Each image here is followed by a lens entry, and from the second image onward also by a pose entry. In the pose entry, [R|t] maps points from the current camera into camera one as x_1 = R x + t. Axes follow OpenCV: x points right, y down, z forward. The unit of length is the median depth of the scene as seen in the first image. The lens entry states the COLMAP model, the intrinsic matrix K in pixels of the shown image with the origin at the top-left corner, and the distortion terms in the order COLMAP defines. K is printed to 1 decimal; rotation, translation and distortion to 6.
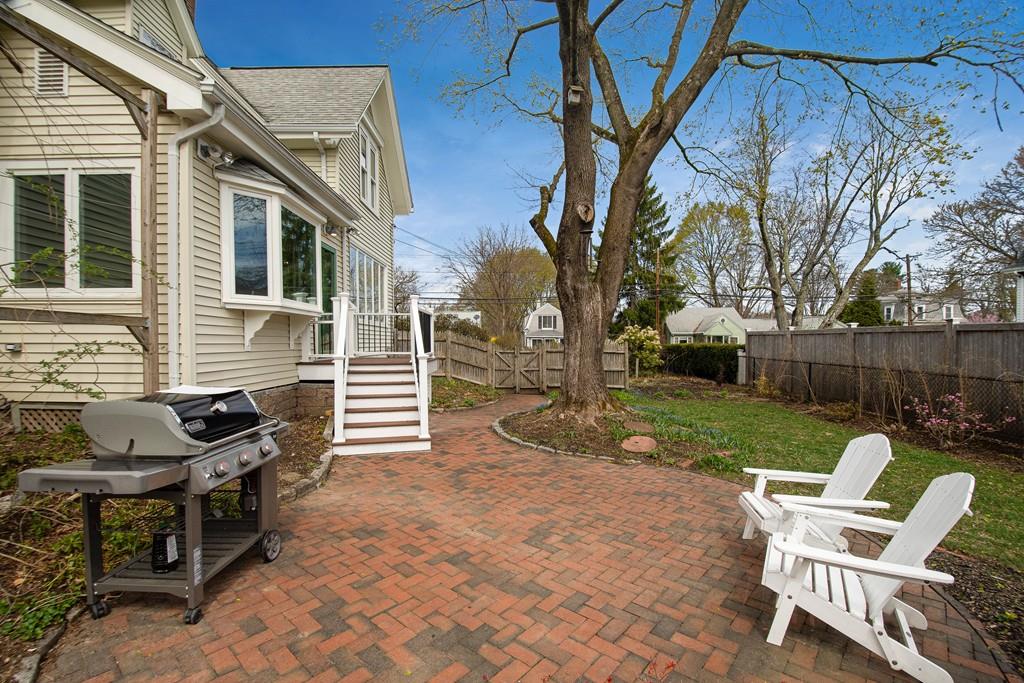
lens RADIAL K [[455.1, 0, 510.6], [0, 455.1, 356.2], [0, 0, 1]] dist [0.015654, -0.019355]
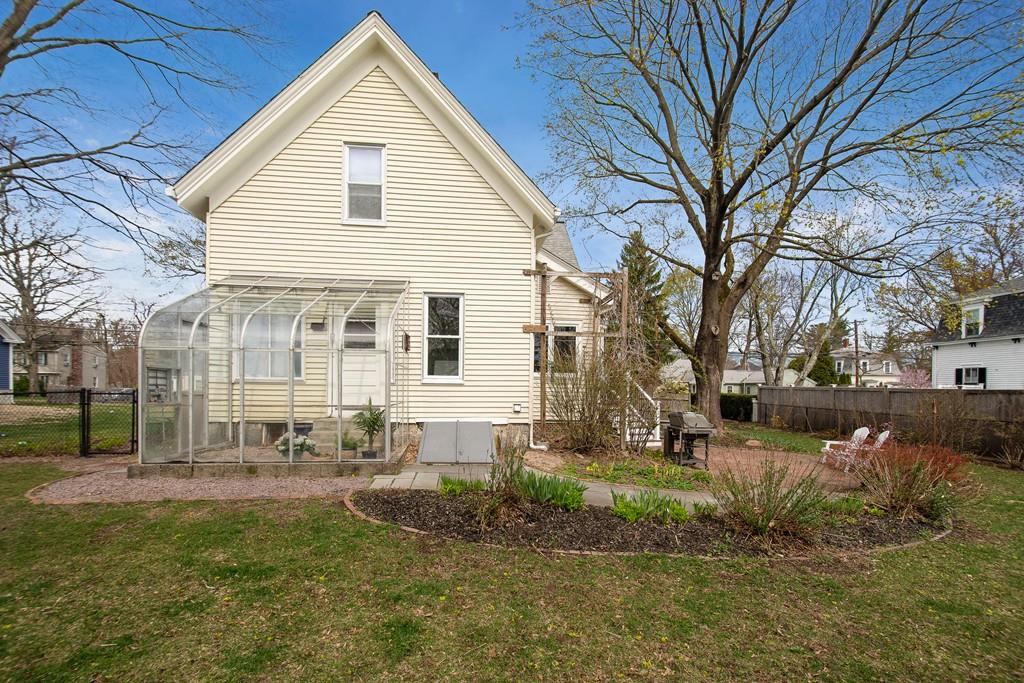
lens RADIAL K [[469.4, 0, 509.4], [0, 469.4, 393.2], [0, 0, 1]] dist [0.000583, -0.000111]
pose [[0.996078, 0.009799, 0.087940, -1.113786], [-0.008381, 0.999829, -0.016477, 0.000505], [-0.088086, 0.015676, 0.995990, -1.175939]]
